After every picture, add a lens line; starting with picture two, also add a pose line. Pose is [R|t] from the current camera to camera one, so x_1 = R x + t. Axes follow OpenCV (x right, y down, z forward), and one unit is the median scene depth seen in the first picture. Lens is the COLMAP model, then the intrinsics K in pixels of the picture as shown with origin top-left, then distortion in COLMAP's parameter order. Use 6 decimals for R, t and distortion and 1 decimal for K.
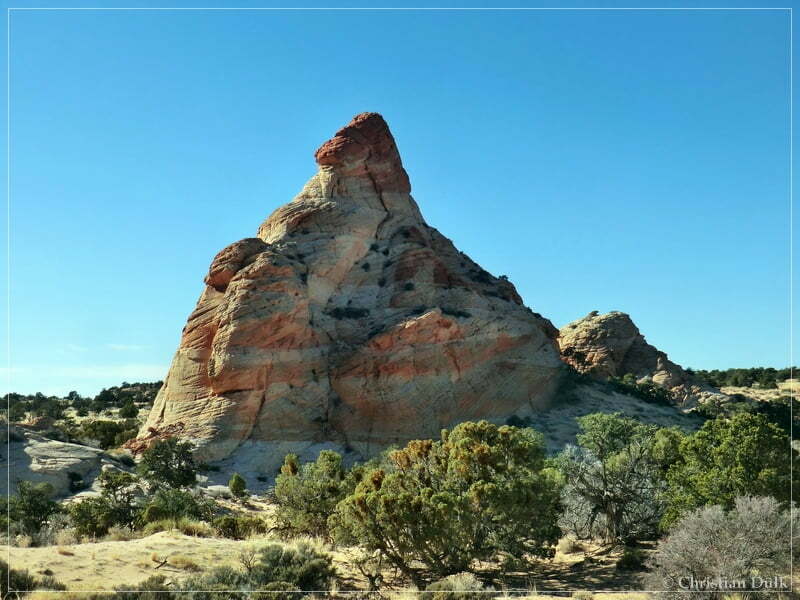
lens RADIAL K [[1284.4, 0, 399.8], [0, 1284.4, 300.4], [0, 0, 1]] dist [0.007789, 0.000000]
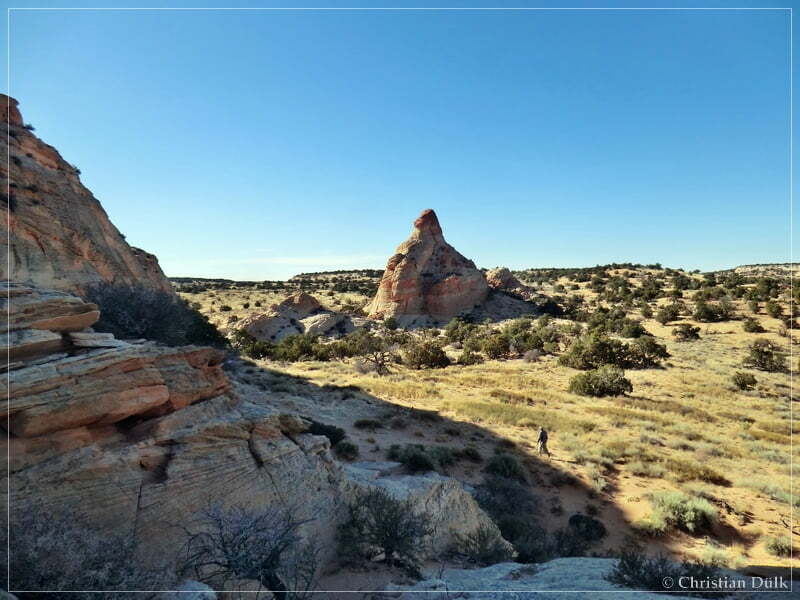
lens RADIAL K [[577.7, 0, 398.6], [0, 577.7, 296.7], [0, 0, 1]] dist [0.048998, 0.009046]
pose [[0.999916, -0.007642, 0.010493, -0.126990], [0.006176, 0.991061, 0.133270, -0.131389], [-0.011418, -0.133194, 0.991024, -0.493523]]
